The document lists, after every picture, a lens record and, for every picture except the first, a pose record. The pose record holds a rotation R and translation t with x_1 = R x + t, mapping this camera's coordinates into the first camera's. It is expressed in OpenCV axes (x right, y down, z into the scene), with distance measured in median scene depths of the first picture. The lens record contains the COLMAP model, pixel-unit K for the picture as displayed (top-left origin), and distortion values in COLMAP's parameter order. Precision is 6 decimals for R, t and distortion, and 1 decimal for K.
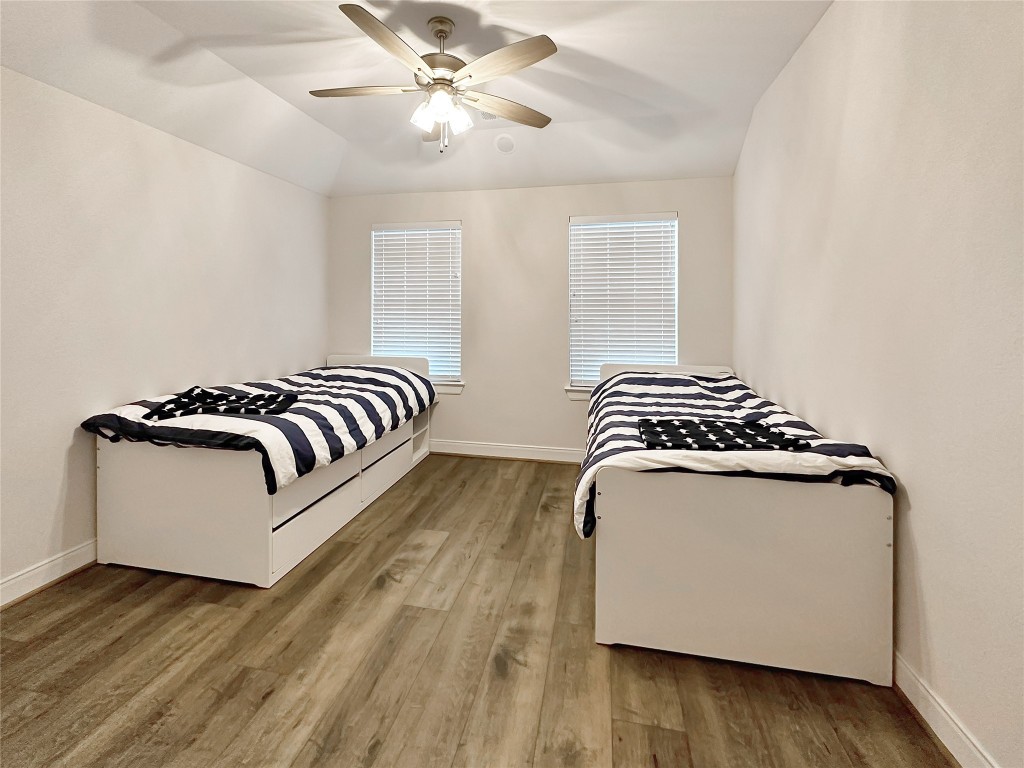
lens RADIAL K [[412.8, 0, 513.7], [0, 412.8, 449.9], [0, 0, 1]] dist [0.000263, 0.000187]
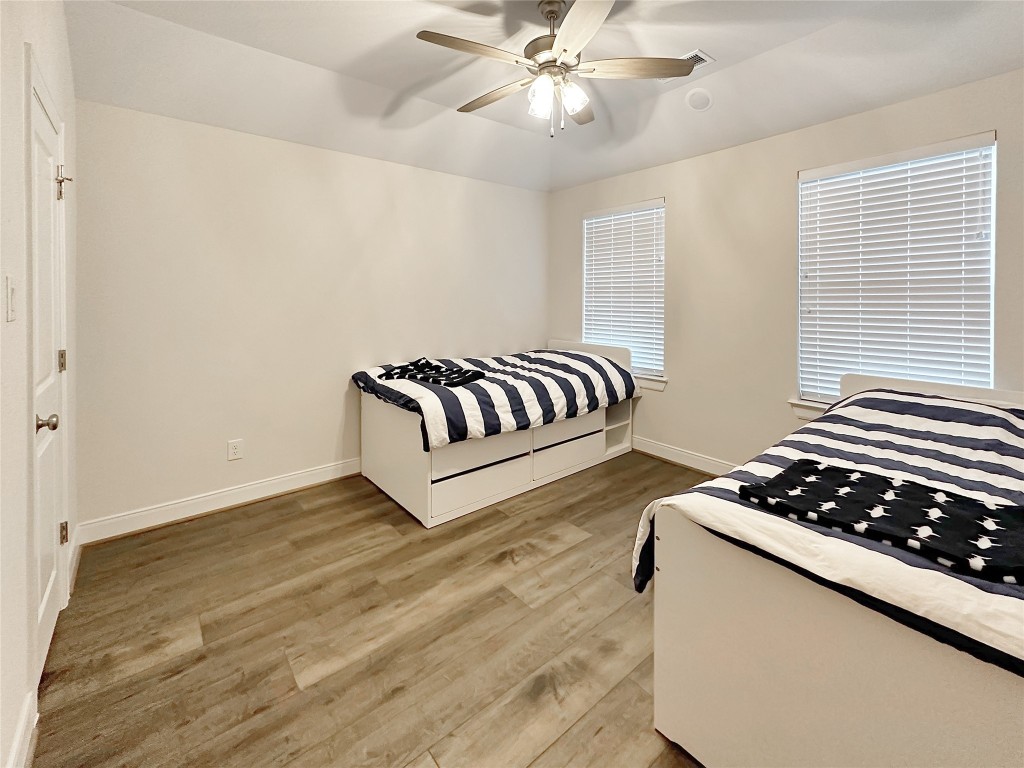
lens RADIAL K [[429.2, 0, 513.4], [0, 429.2, 430.9], [0, 0, 1]] dist [0.010053, 0.000328]
pose [[0.782668, 0.183165, -0.594880, 0.289397], [-0.195540, 0.979691, 0.044383, -0.047137], [0.590928, 0.081586, 0.802588, 0.119306]]
